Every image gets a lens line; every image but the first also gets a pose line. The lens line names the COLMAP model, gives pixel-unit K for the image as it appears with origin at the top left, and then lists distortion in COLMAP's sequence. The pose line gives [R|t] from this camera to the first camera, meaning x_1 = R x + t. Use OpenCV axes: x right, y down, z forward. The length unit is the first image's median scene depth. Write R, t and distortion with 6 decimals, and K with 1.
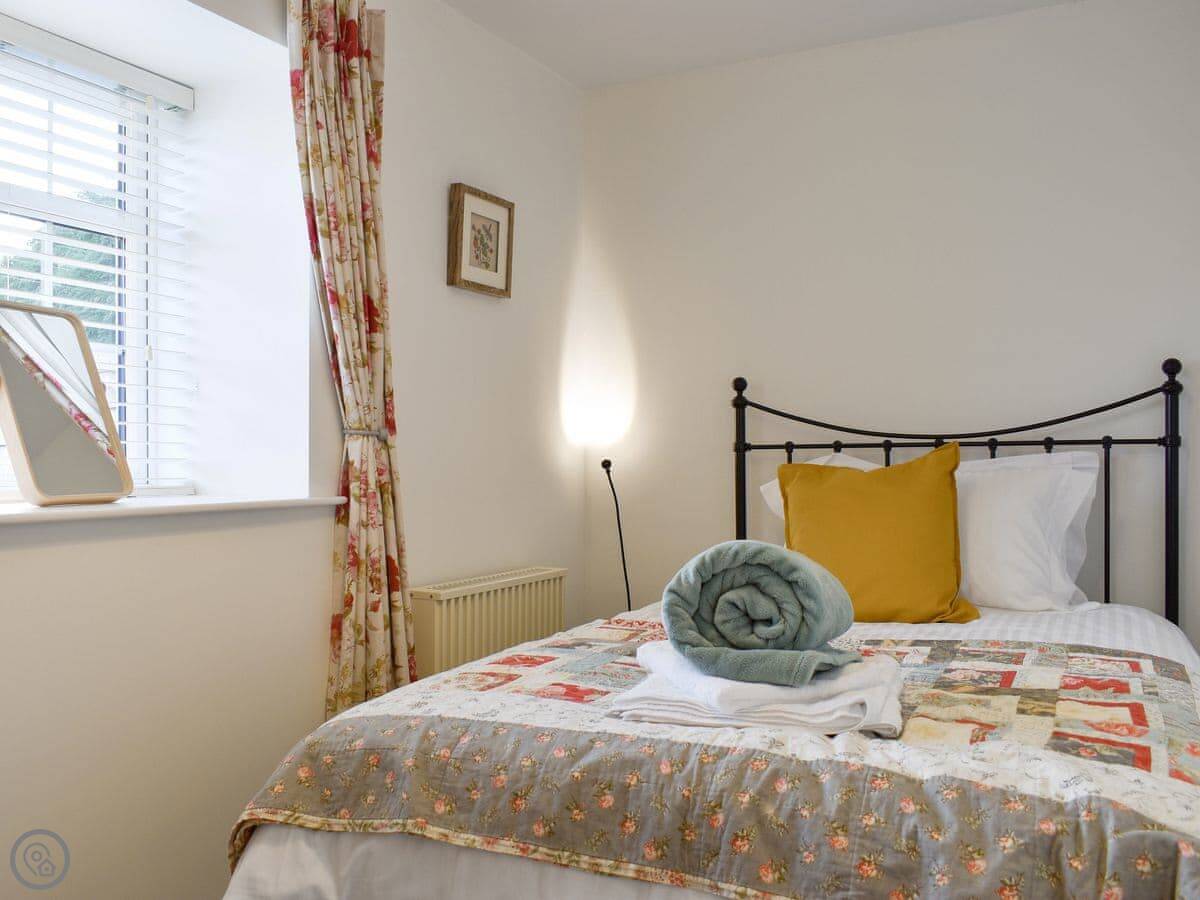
lens RADIAL K [[1063.7, 0, 600.0], [0, 1063.7, 450.0], [0, 0, 1]] dist [0.015000, 0.004183]
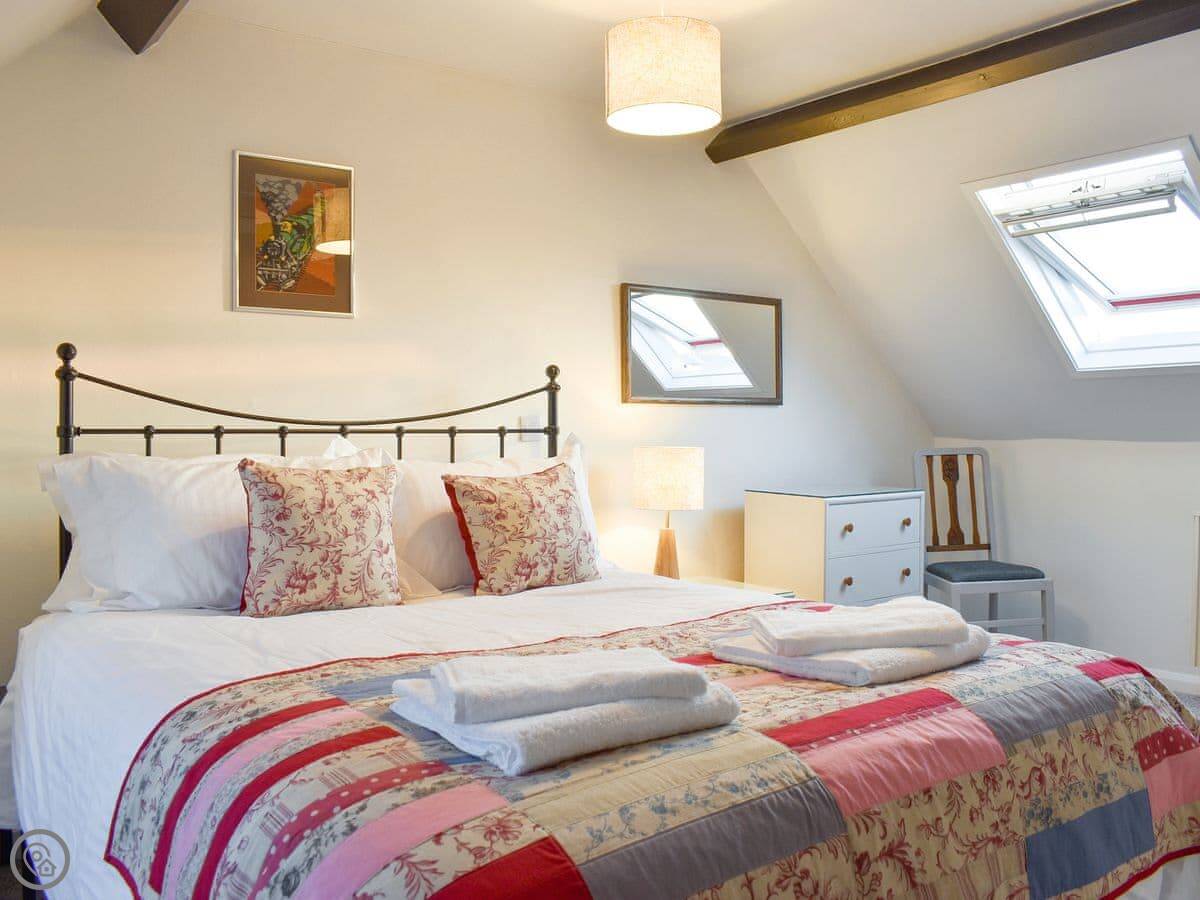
lens RADIAL K [[1063.7, 0, 600.0], [0, 1063.7, 450.0], [0, 0, 1]] dist [0.015000, 0.004183]
pose [[0.406323, -0.005632, 0.913712, -0.510351], [-0.003618, 0.999963, 0.007772, 0.003891], [-0.913722, -0.006464, 0.406288, 0.393435]]
